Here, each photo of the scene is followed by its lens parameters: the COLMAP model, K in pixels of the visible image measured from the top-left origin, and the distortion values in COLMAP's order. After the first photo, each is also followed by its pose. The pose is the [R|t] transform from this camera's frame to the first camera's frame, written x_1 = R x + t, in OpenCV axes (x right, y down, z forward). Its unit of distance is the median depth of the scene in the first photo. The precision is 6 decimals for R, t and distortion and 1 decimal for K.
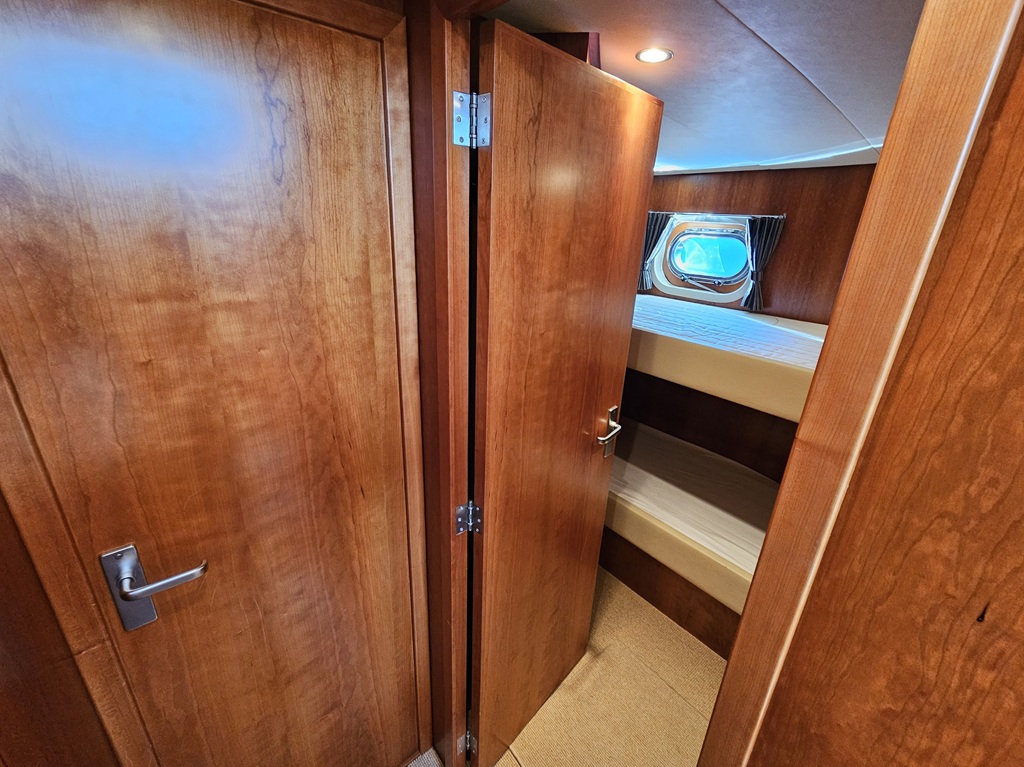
lens RADIAL K [[423.6, 0, 516.9], [0, 423.6, 380.7], [0, 0, 1]] dist [0.001888, 0.000058]
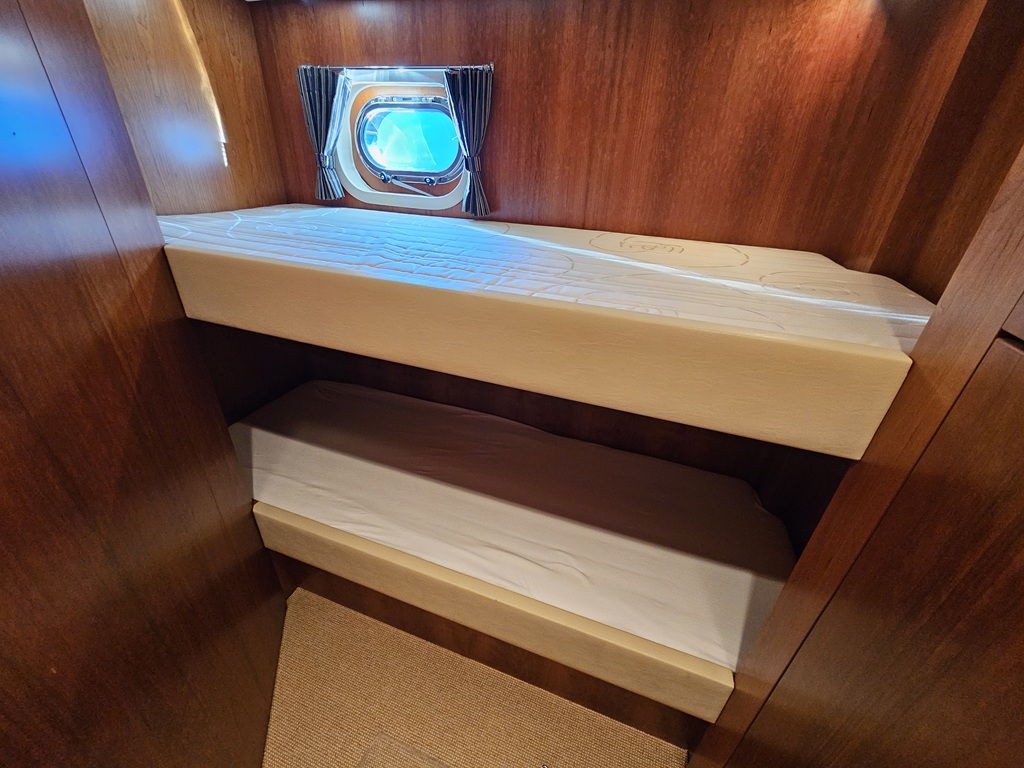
lens RADIAL K [[423.6, 0, 509.5], [0, 423.6, 383.4], [0, 0, 1]] dist [0.001888, 0.000058]
pose [[0.869287, -0.242135, 0.430942, 0.201184], [0.169953, 0.965064, 0.199418, -0.024225], [-0.464173, -0.100112, 0.880069, 0.281489]]
